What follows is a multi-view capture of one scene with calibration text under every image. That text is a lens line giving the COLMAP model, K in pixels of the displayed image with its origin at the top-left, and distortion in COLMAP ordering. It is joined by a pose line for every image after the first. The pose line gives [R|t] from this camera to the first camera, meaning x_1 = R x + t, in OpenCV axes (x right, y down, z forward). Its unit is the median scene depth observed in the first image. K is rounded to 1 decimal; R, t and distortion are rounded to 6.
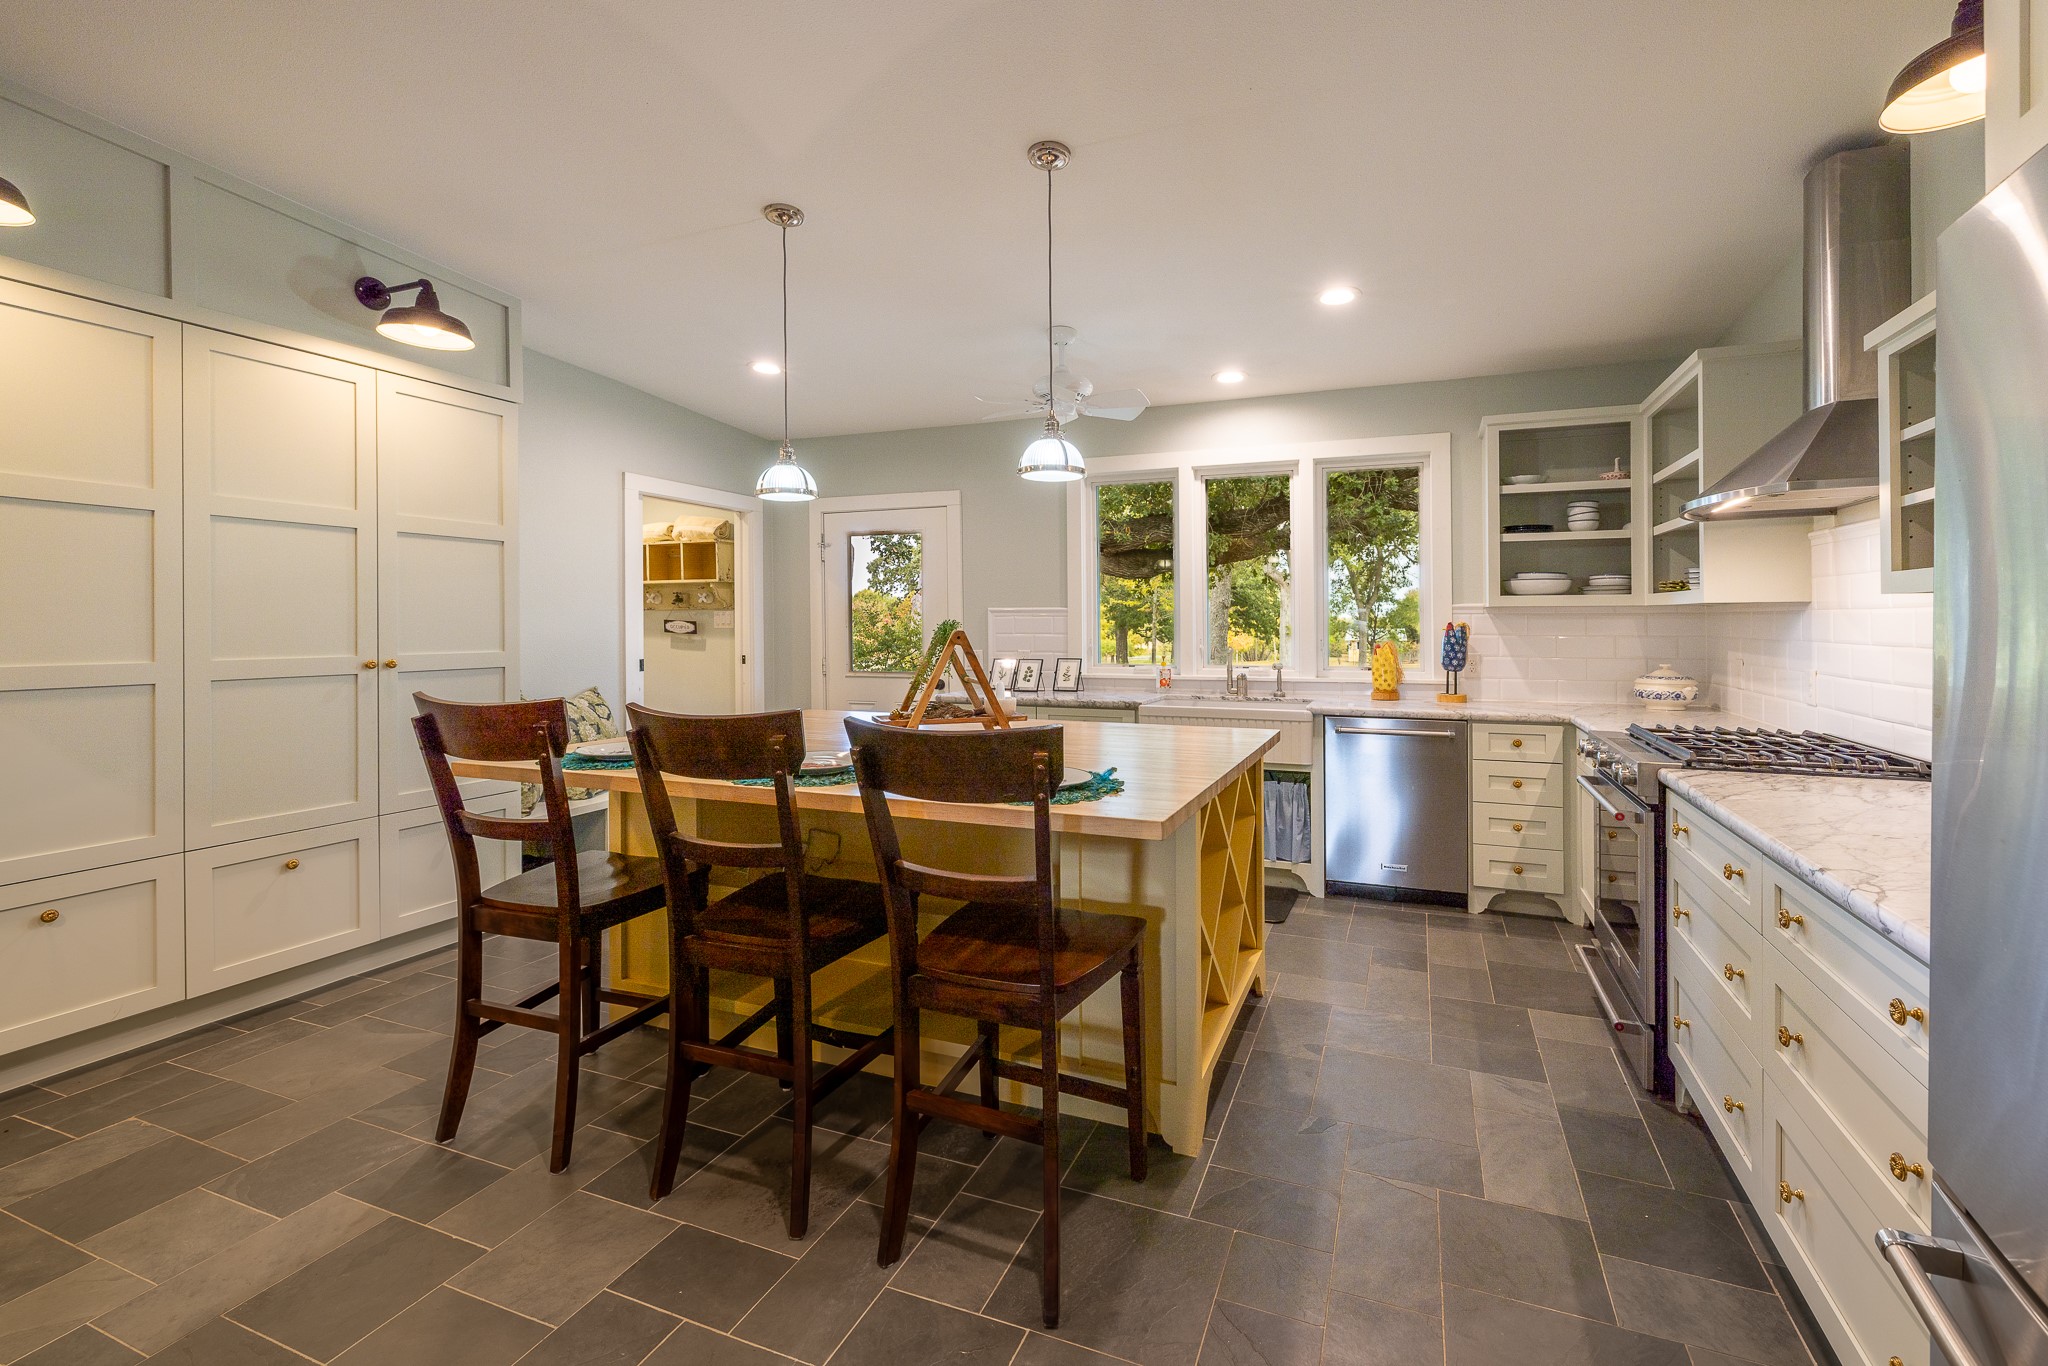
lens RADIAL K [[921.7, 0, 1050.1], [0, 921.7, 627.7], [0, 0, 1]] dist [0.000976, 0.000232]
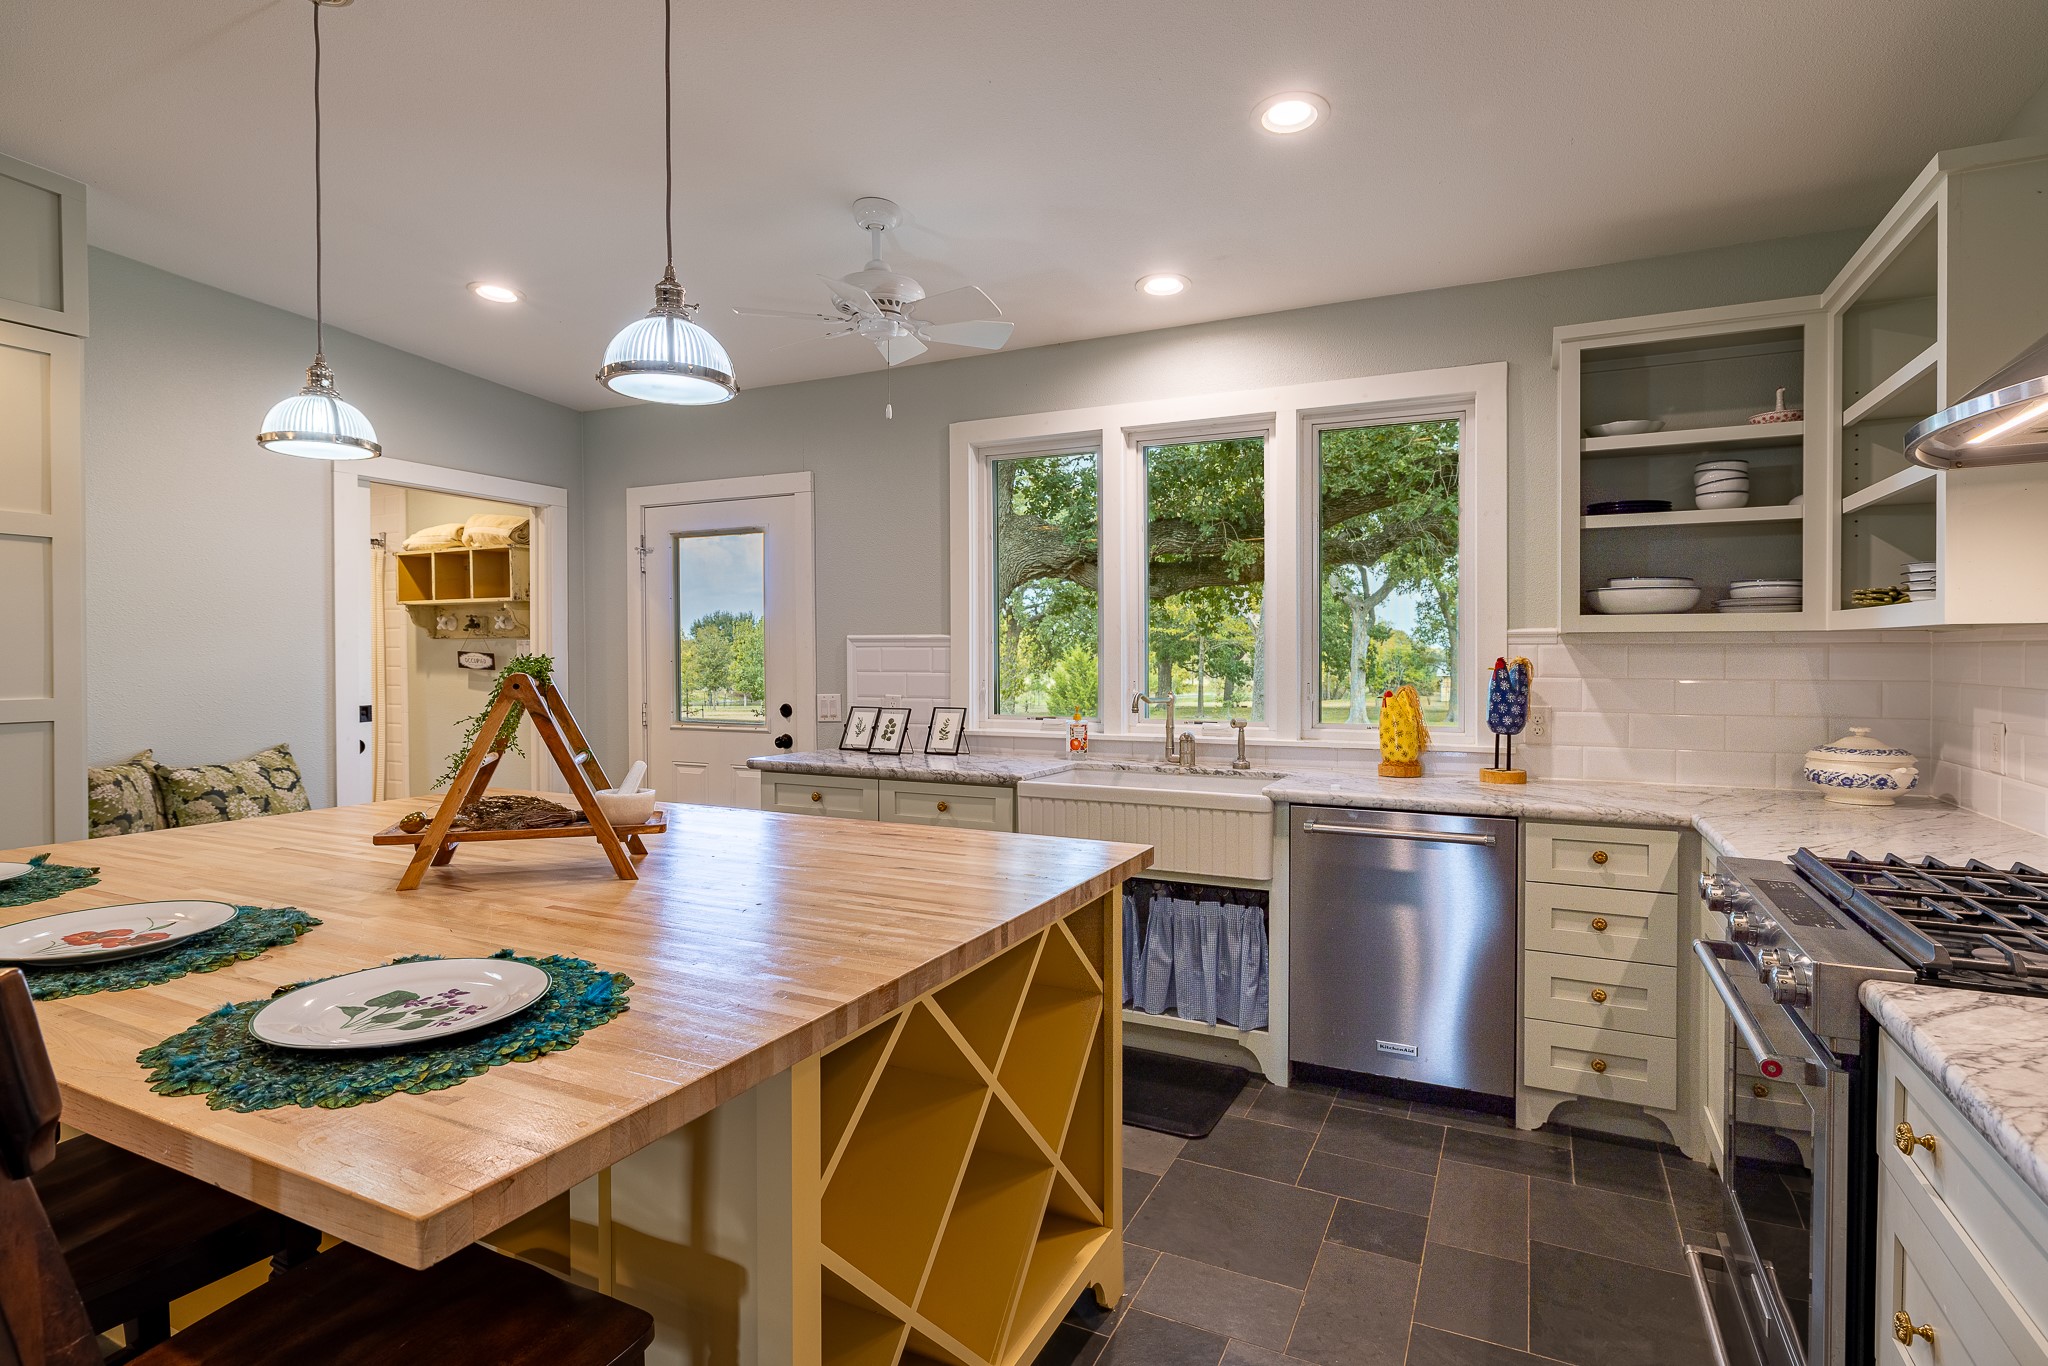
lens RADIAL K [[1037.1, 0, 1014.6], [0, 1037.1, 675.4], [0, 0, 1]] dist [-0.003414, 0.000528]
pose [[0.996250, 0.003386, -0.086453, 0.168139], [-0.002054, 0.999878, 0.015494, -0.004007], [0.086495, -0.015259, 0.996135, 0.268037]]
